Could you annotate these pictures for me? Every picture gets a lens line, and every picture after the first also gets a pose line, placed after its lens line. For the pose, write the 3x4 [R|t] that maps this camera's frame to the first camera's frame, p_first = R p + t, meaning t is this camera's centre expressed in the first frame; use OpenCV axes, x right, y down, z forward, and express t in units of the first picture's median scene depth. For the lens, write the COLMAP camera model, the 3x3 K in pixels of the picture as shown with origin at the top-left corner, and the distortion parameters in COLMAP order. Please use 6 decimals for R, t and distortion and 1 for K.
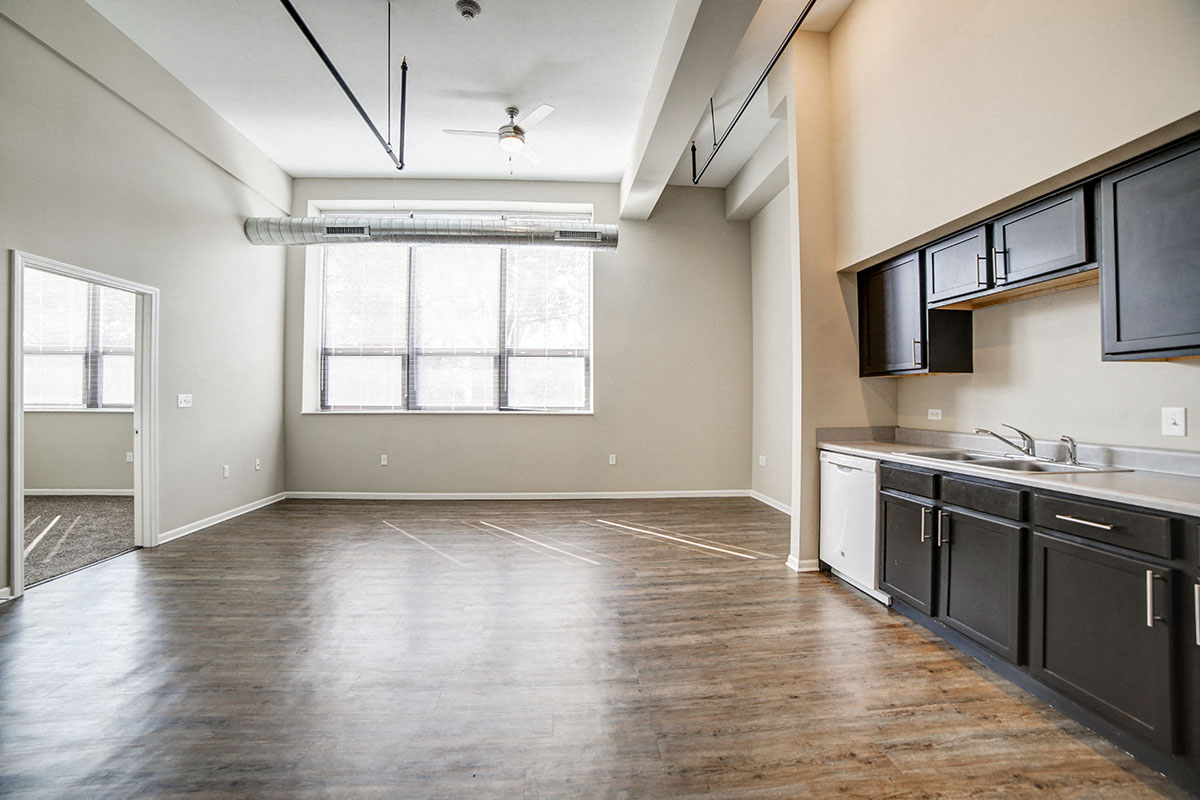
lens RADIAL K [[491.8, 0, 587.8], [0, 491.8, 397.5], [0, 0, 1]] dist [-0.046269, 0.000301]
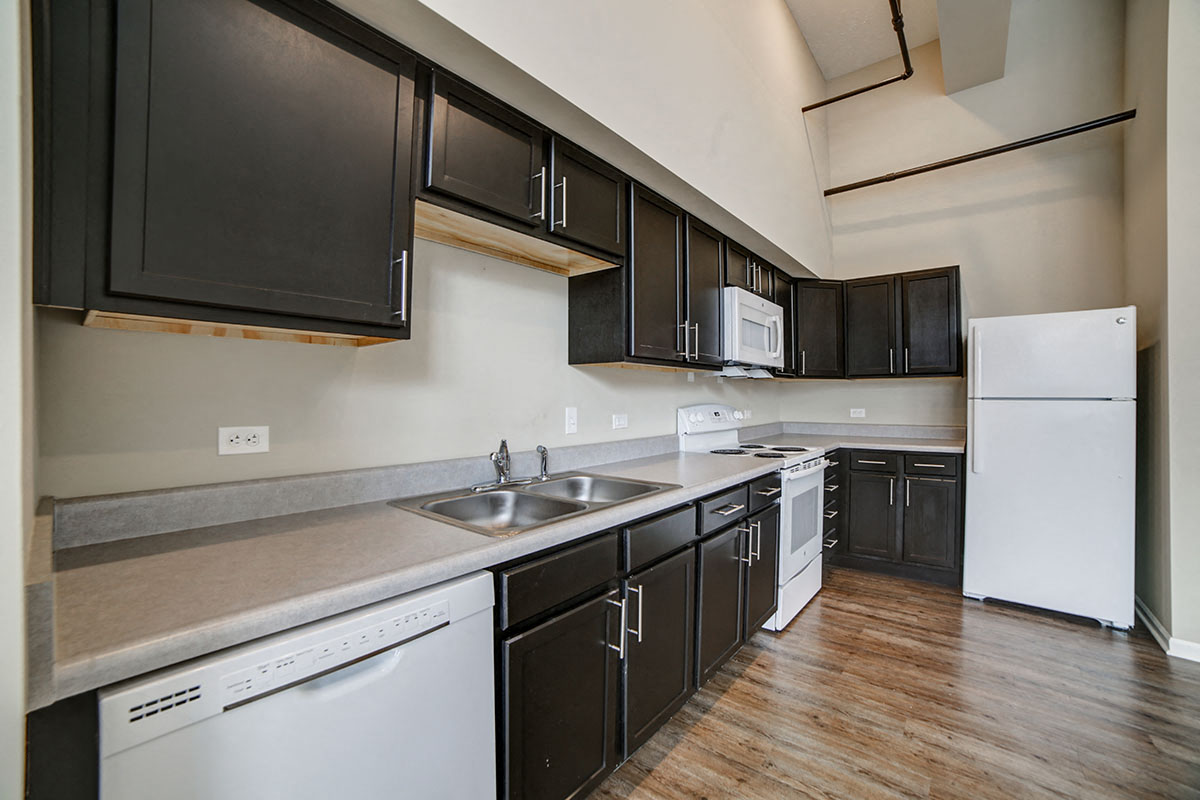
lens RADIAL K [[491.8, 0, 587.8], [0, 491.8, 397.5], [0, 0, 1]] dist [-0.046269, 0.000301]
pose [[-0.722777, -0.005375, 0.691060, 0.297642], [-0.008407, 0.999964, -0.001015, -0.001184], [-0.691030, -0.006543, -0.722797, 1.277525]]
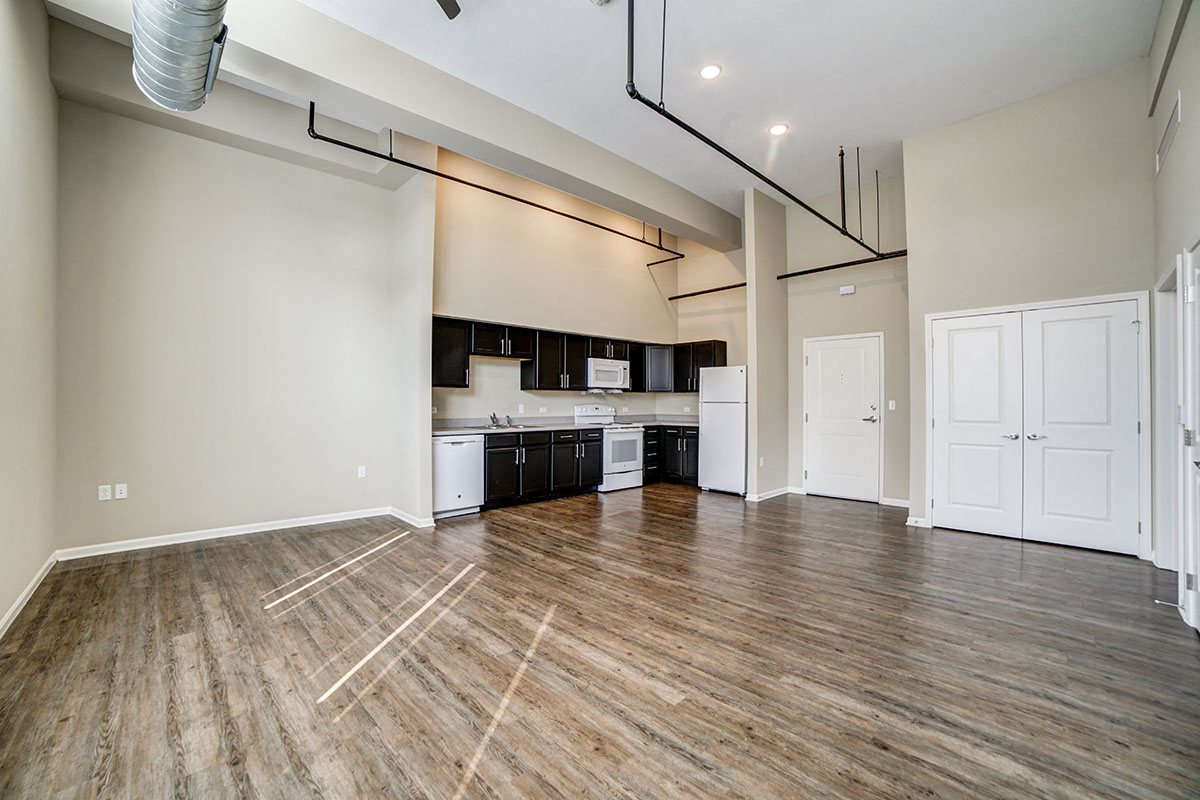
lens RADIAL K [[491.8, 0, 587.8], [0, 491.8, 397.5], [0, 0, 1]] dist [-0.046269, 0.000301]
pose [[-0.639202, -0.001696, 0.769037, -1.210106], [-0.010627, 0.999922, -0.006628, -0.007394], [-0.768966, -0.012409, -0.639169, 2.013264]]
